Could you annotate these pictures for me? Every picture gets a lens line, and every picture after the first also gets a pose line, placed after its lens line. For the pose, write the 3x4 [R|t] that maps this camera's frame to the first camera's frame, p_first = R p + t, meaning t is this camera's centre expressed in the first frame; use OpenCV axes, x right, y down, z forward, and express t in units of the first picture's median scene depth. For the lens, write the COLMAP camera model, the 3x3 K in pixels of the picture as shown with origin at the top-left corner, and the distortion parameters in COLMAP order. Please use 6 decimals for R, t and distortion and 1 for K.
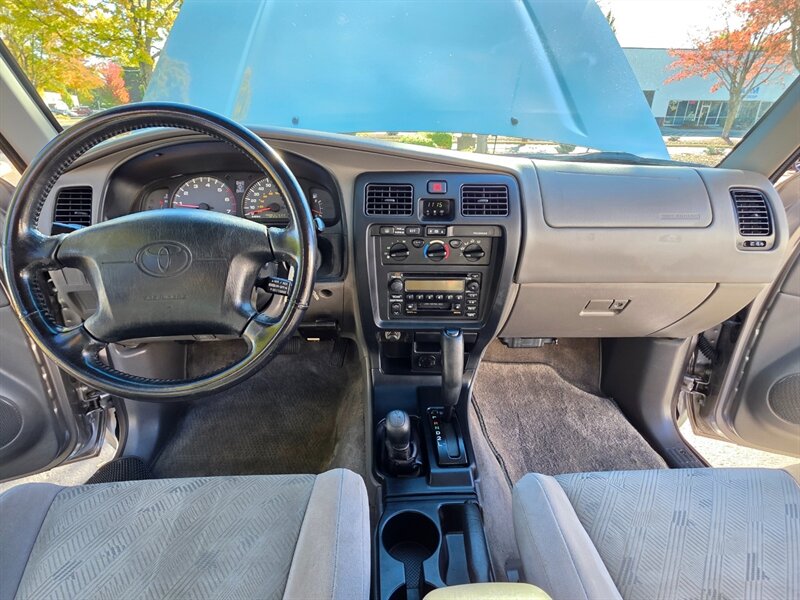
lens RADIAL K [[319.5, 0, 400.1], [0, 319.5, 300.6], [0, 0, 1]] dist [0.001161, -0.000091]
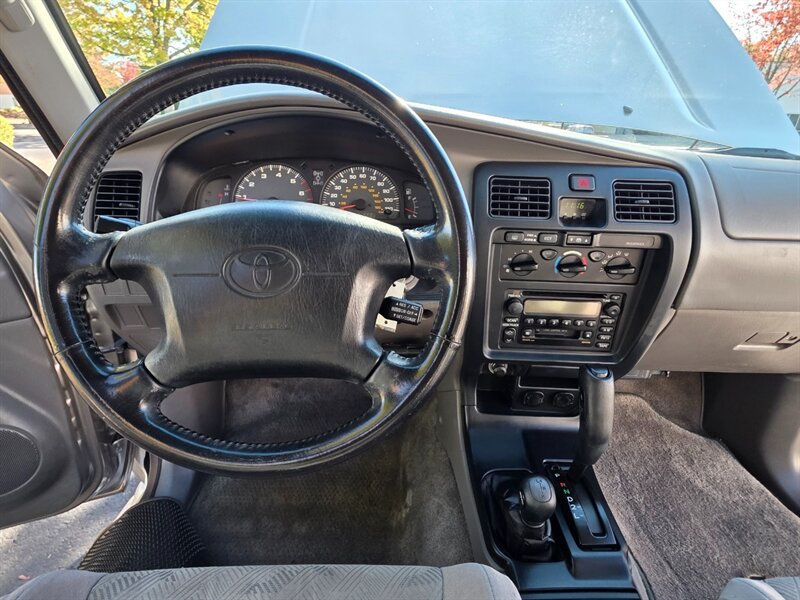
lens RADIAL K [[319.5, 0, 401.3], [0, 319.5, 302.7], [0, 0, 1]] dist [0.001161, -0.000091]
pose [[0.999530, 0.027864, -0.012799, -0.273371], [-0.027951, 0.999587, -0.006720, -0.042833], [0.012606, 0.007075, 0.999896, 0.200942]]
